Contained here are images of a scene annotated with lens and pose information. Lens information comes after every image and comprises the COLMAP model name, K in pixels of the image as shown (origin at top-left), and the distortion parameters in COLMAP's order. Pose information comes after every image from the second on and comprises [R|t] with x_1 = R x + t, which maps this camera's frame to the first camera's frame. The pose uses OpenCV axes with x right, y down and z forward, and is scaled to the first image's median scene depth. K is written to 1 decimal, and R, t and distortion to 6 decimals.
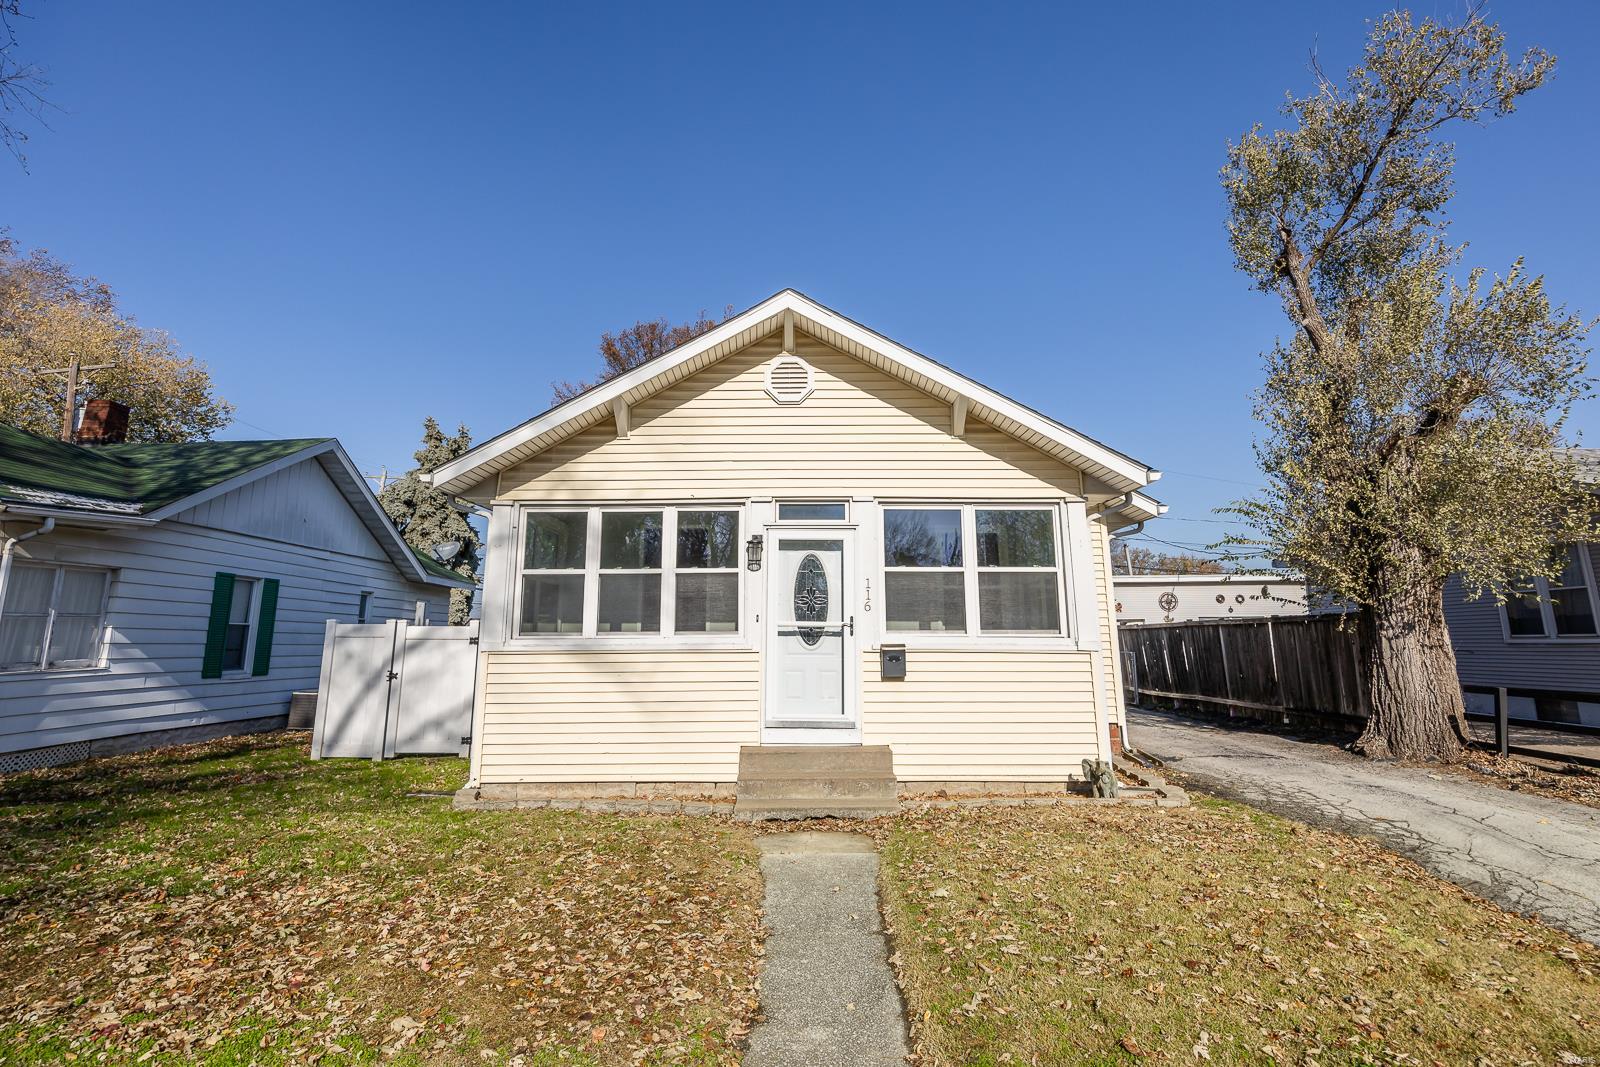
lens RADIAL K [[827.6, 0, 794.3], [0, 827.6, 472.9], [0, 0, 1]] dist [-0.013265, -0.000054]
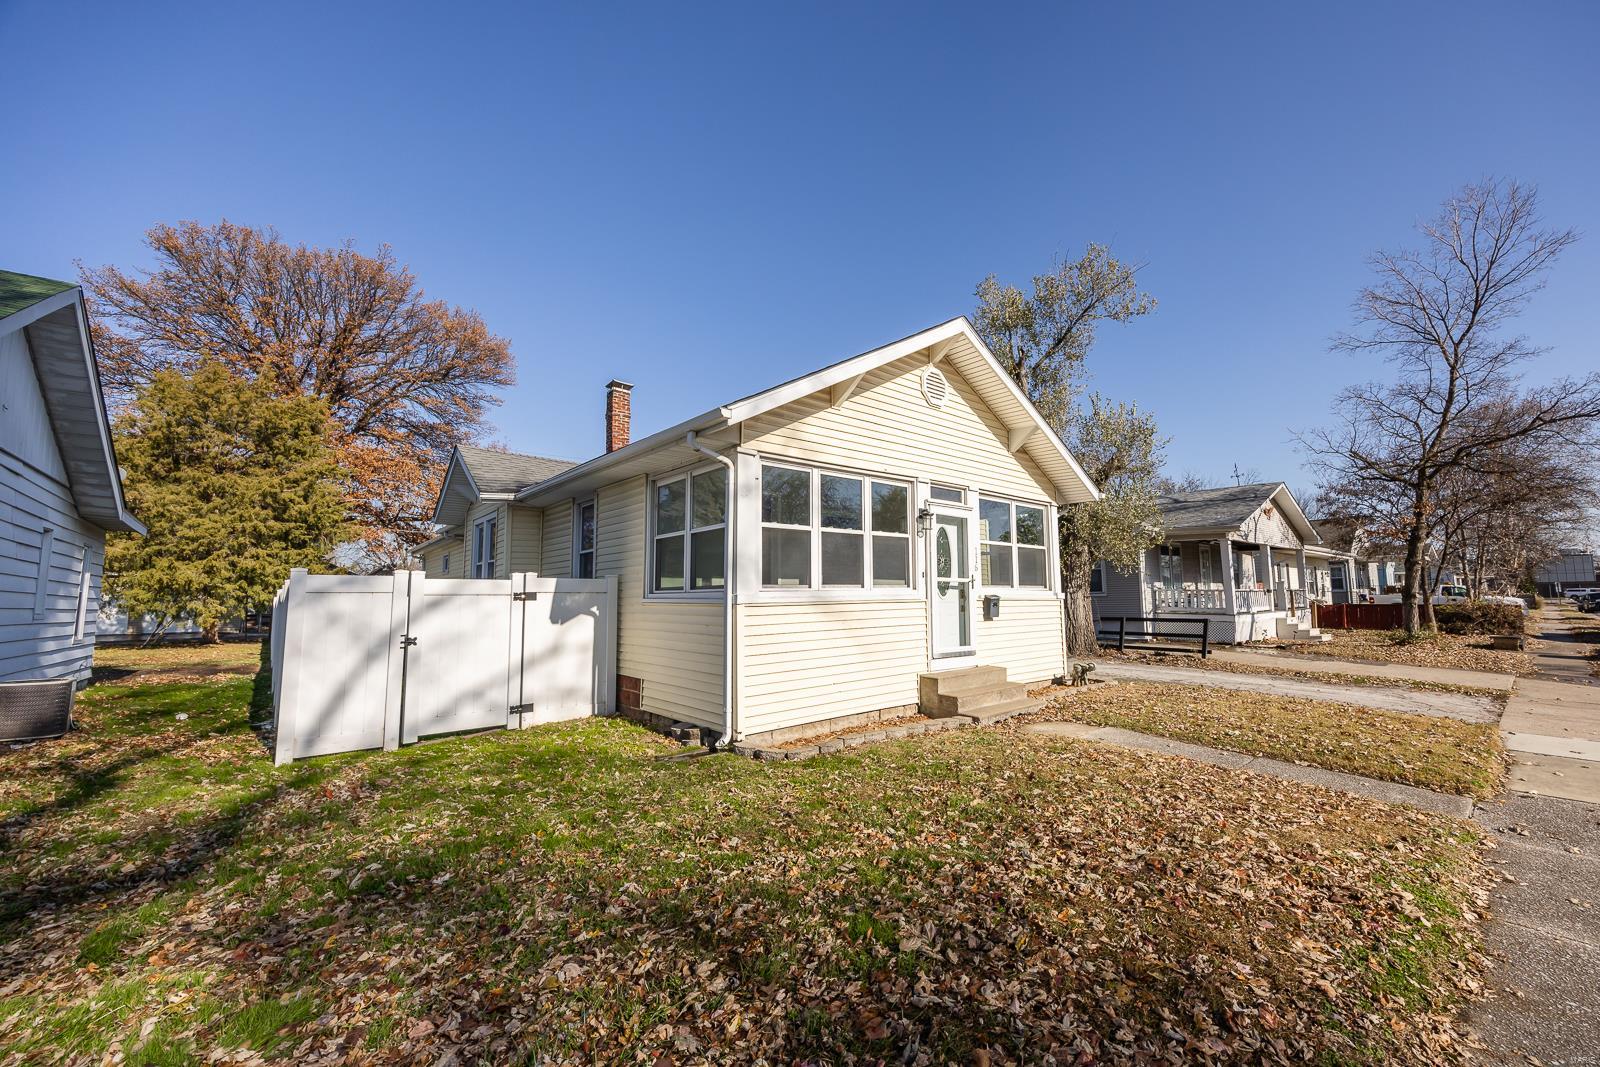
lens RADIAL K [[629.3, 0, 884.0], [0, 629.3, 537.7], [0, 0, 1]] dist [-0.000603, -0.000036]
pose [[0.726451, 0.058589, 0.684716, -0.724491], [-0.126202, 0.990788, 0.049115, 0.078524], [-0.675530, -0.122092, 0.727153, 0.343848]]
